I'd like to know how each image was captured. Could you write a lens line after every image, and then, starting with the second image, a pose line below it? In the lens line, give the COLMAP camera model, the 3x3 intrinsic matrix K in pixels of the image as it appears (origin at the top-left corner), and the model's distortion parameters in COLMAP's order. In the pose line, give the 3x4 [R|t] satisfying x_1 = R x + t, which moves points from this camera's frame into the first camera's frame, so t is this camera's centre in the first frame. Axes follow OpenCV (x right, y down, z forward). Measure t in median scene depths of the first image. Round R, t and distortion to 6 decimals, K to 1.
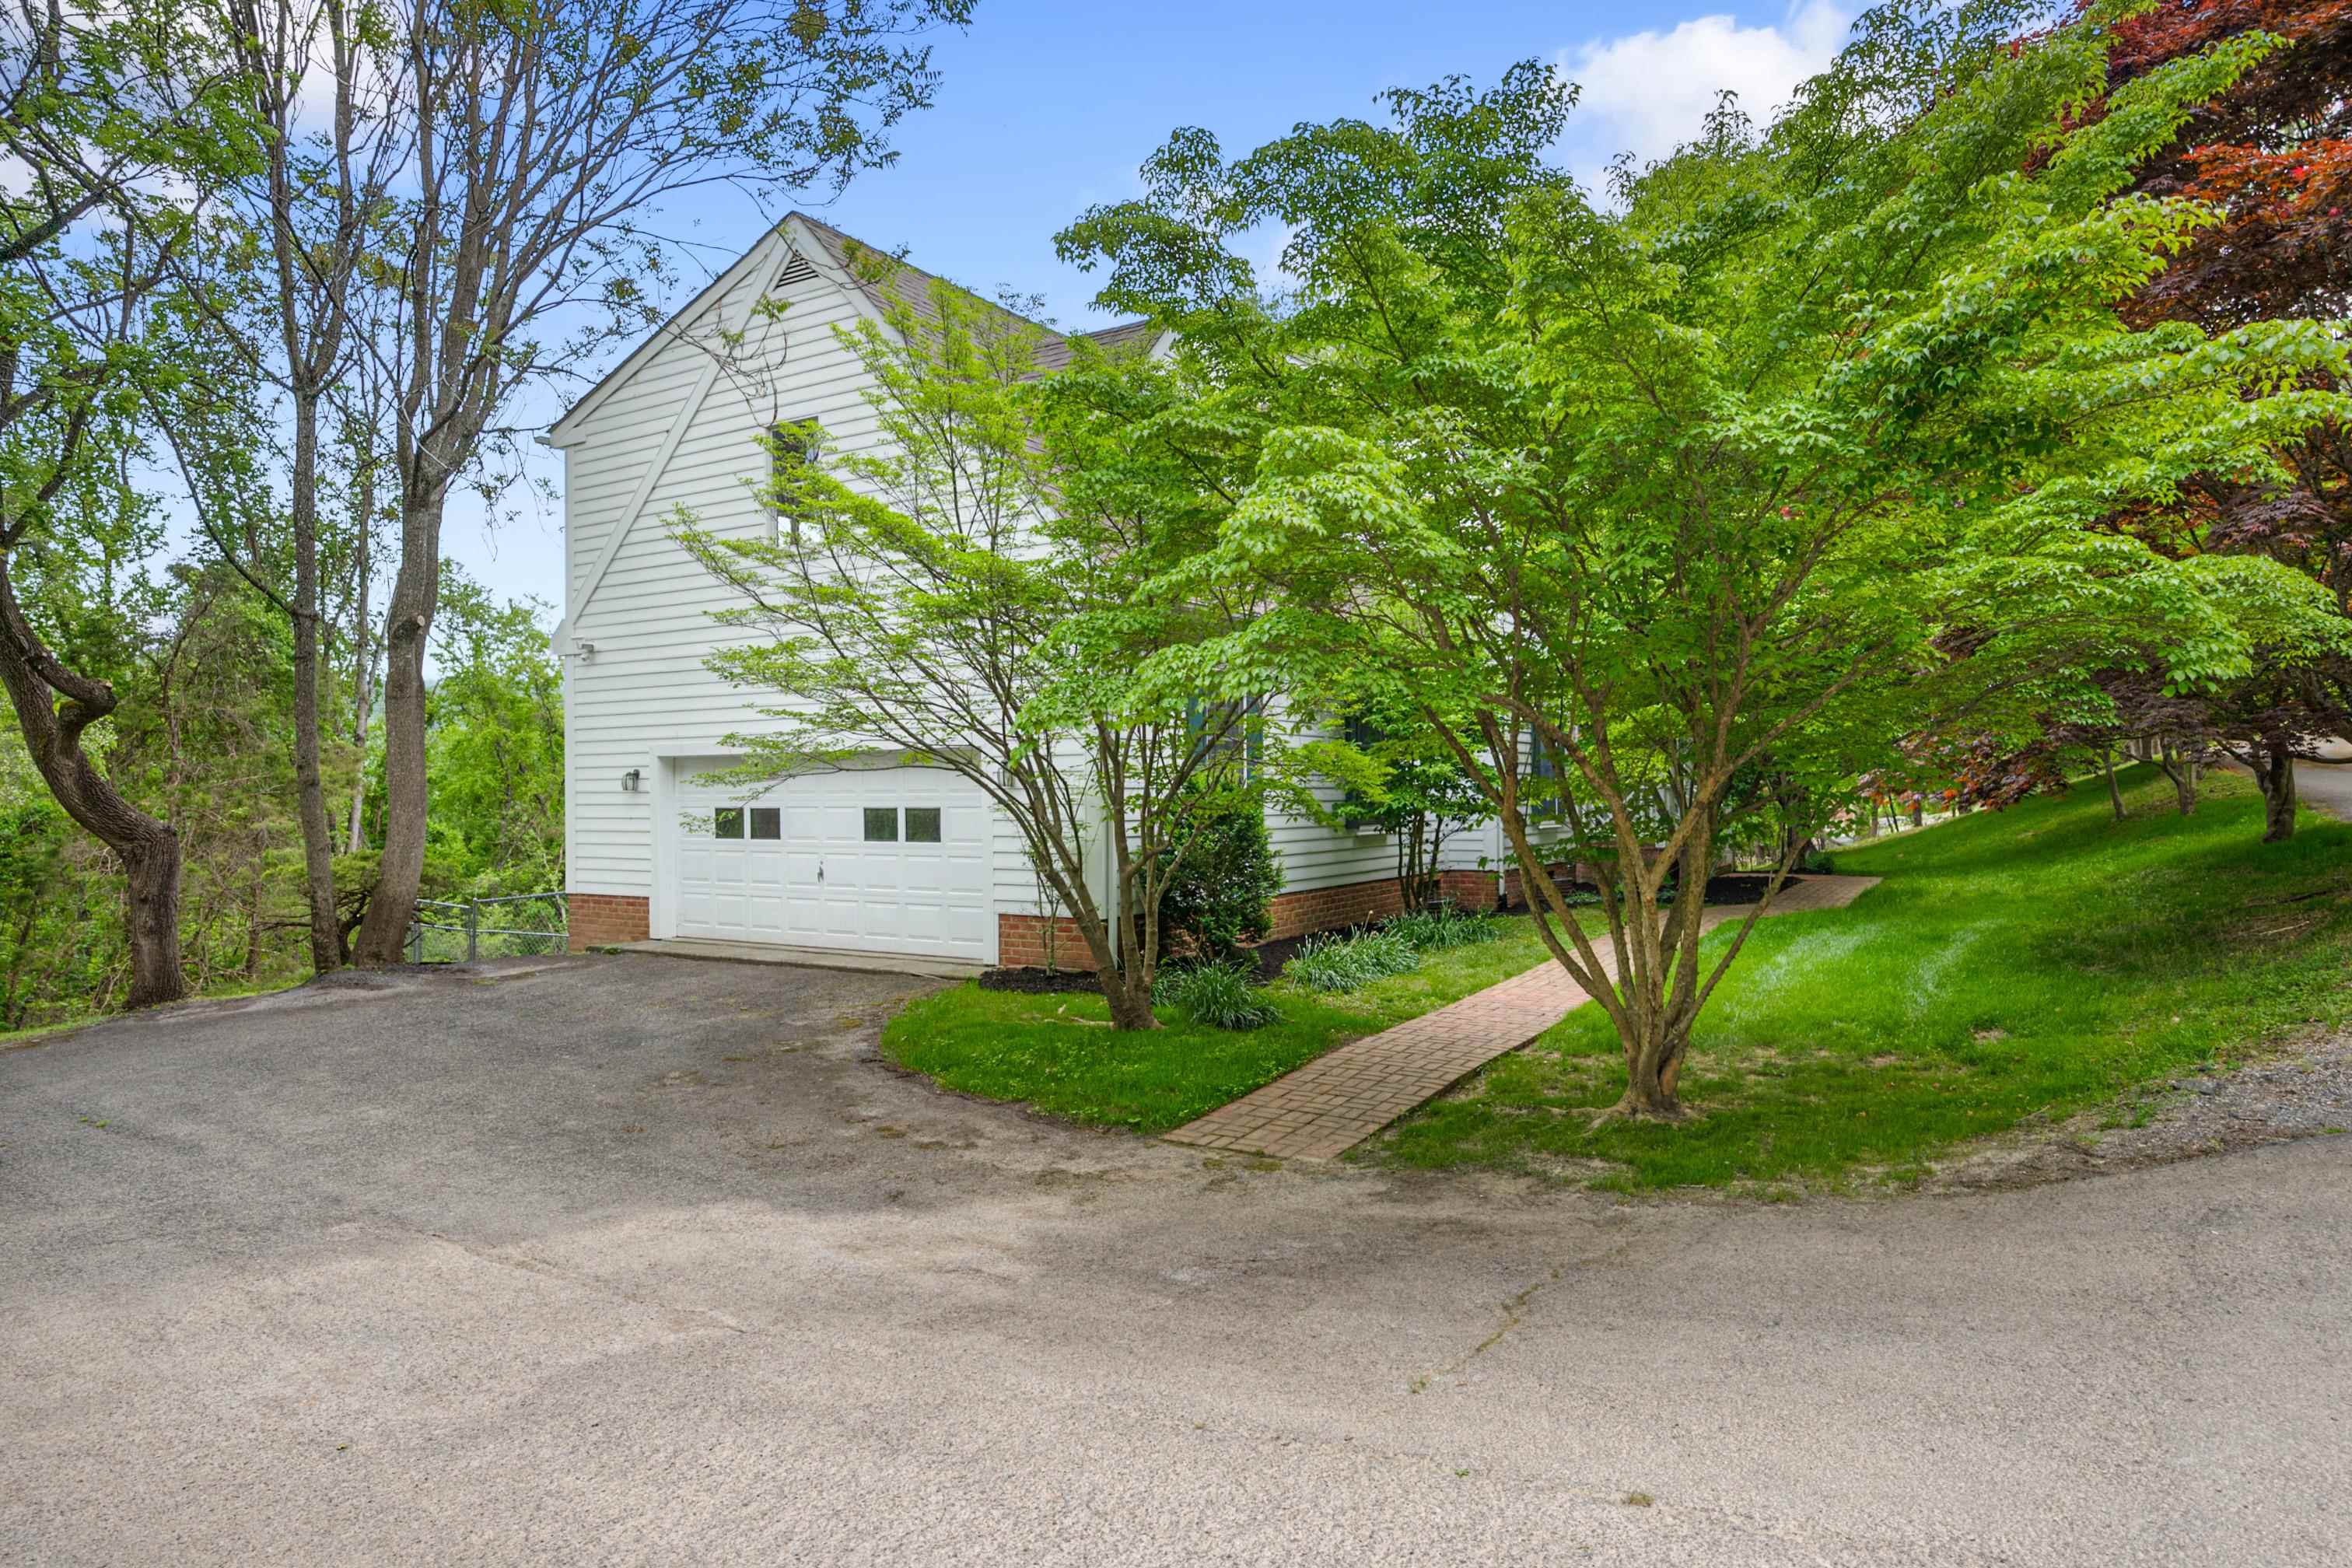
lens RADIAL K [[1386.5, 0, 1176.0], [0, 1386.5, 784.0], [0, 0, 1]] dist [0.003372, 0.000871]
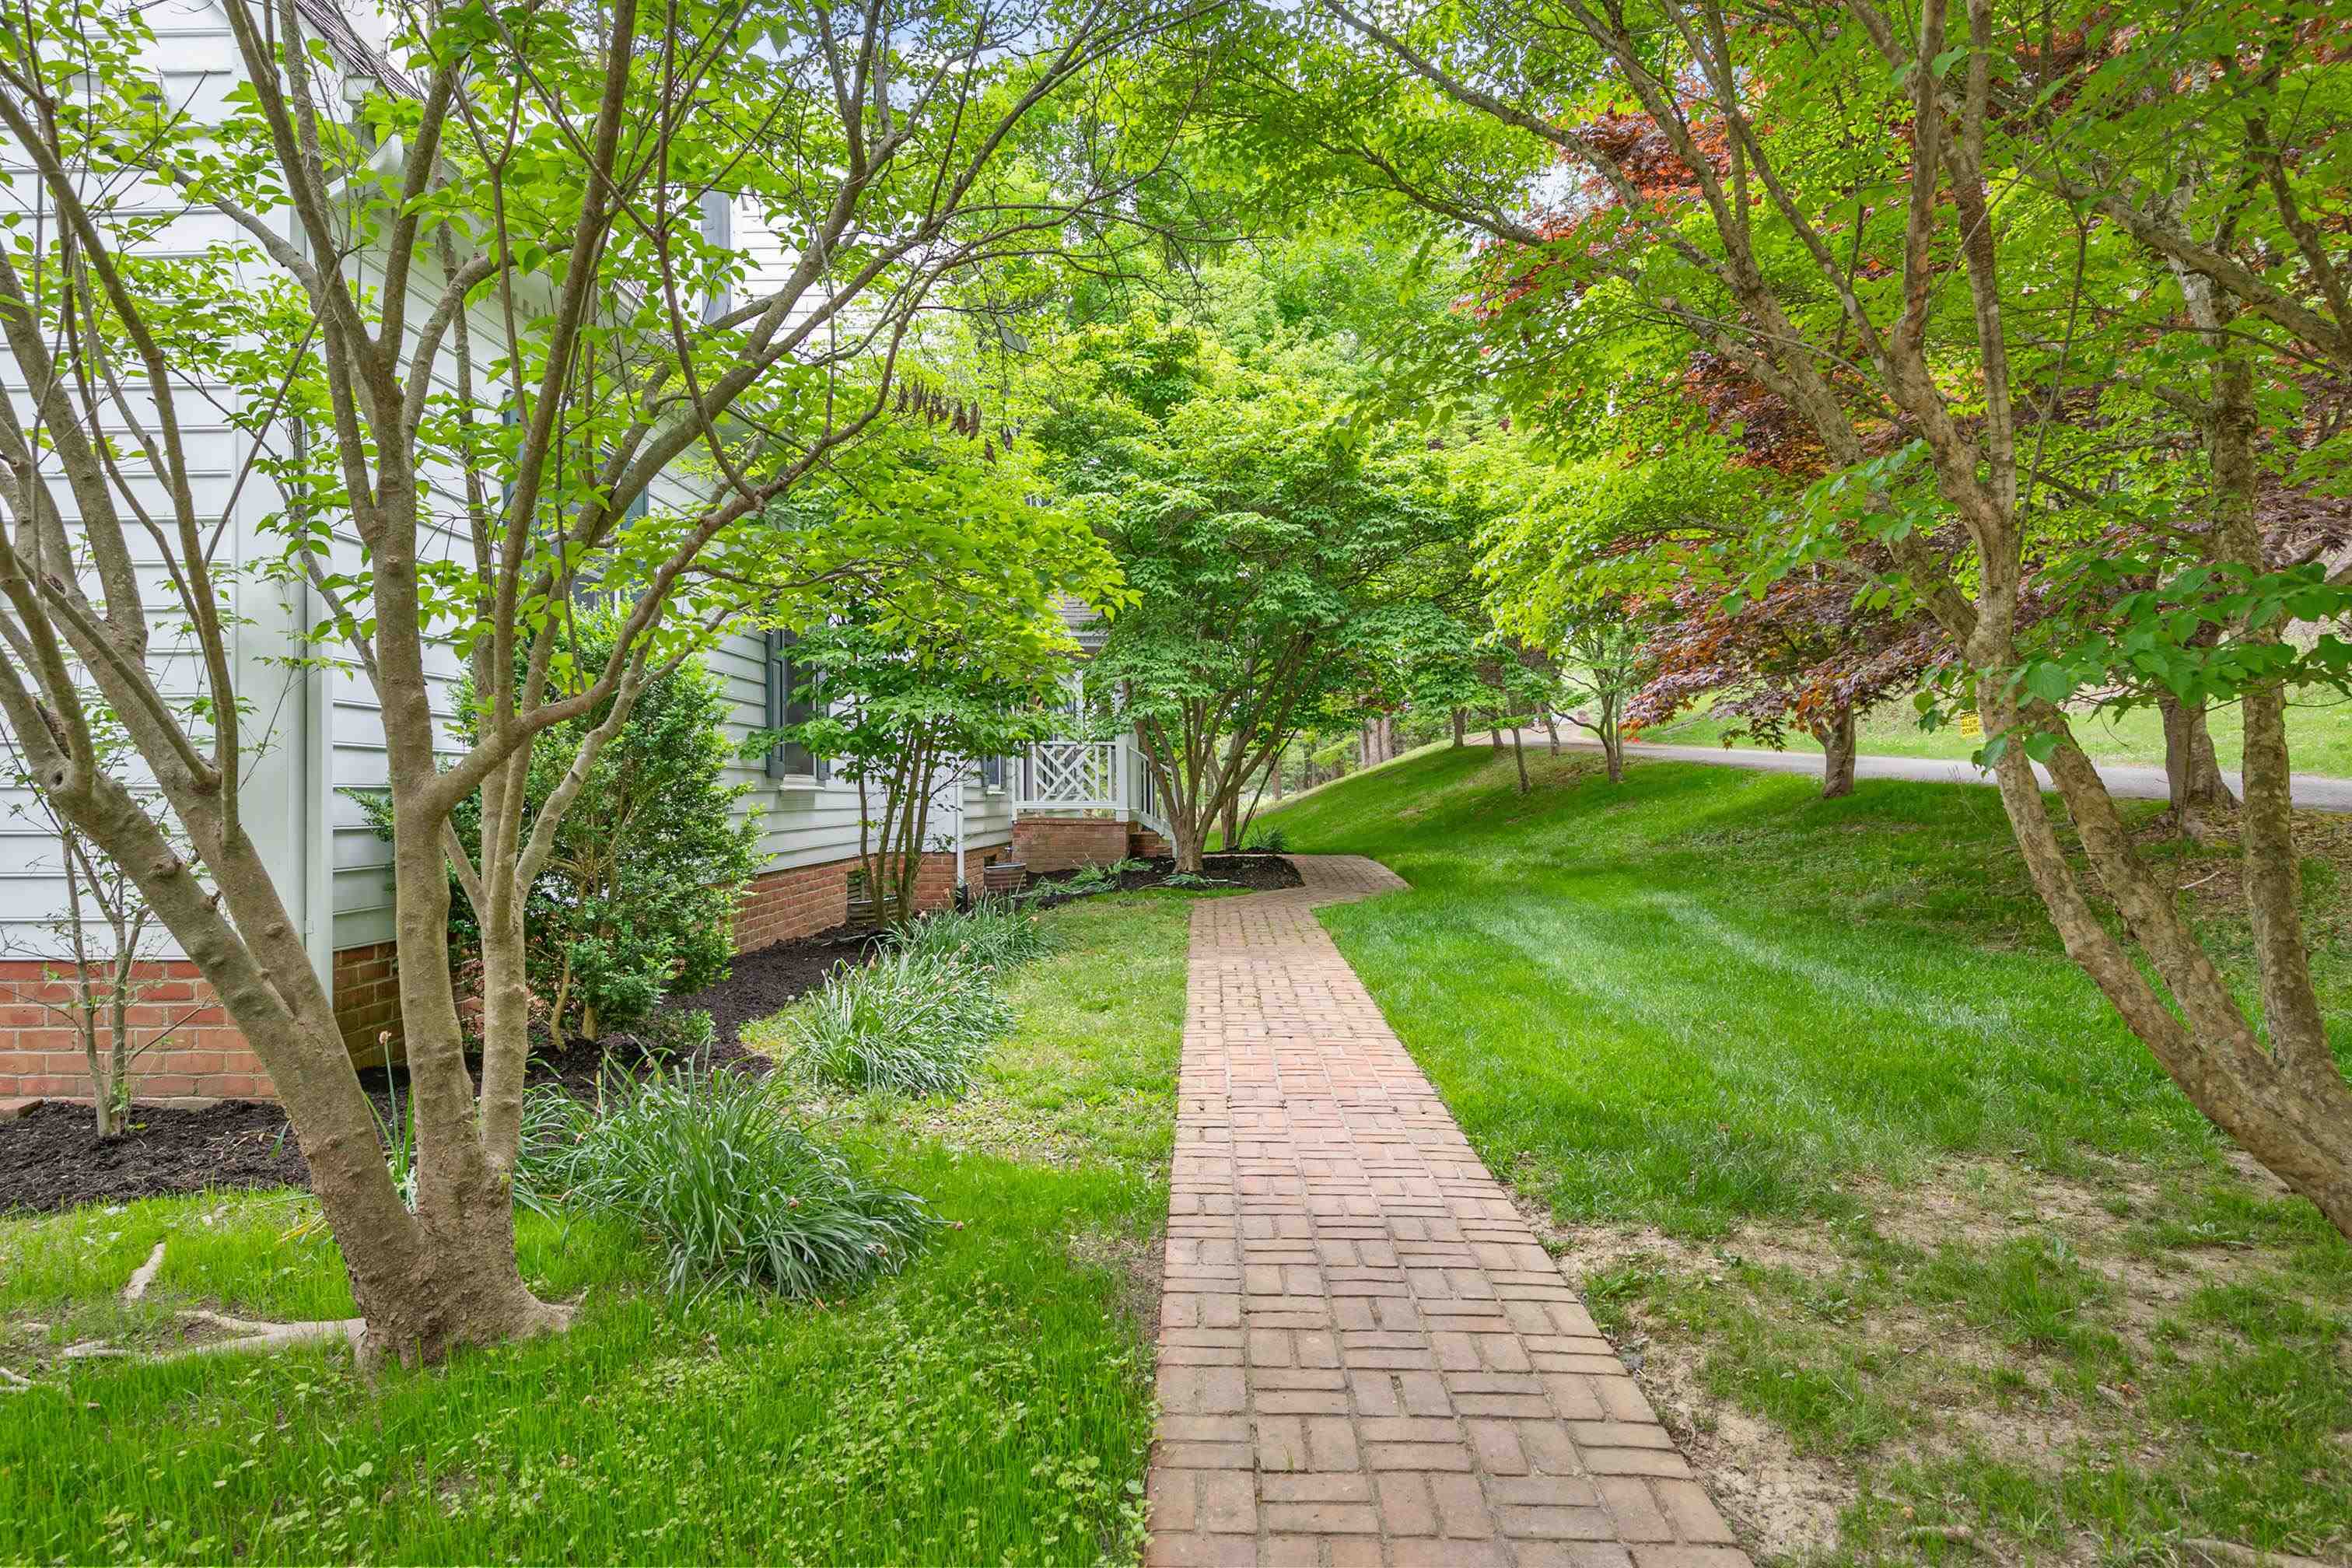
lens RADIAL K [[1386.5, 0, 1176.0], [0, 1386.5, 784.0], [0, 0, 1]] dist [0.003372, 0.000871]
pose [[0.860365, 0.009271, 0.509594, -0.041784], [-0.008183, 0.999957, -0.004376, 0.052807], [-0.509613, -0.000405, 0.860404, 0.585481]]
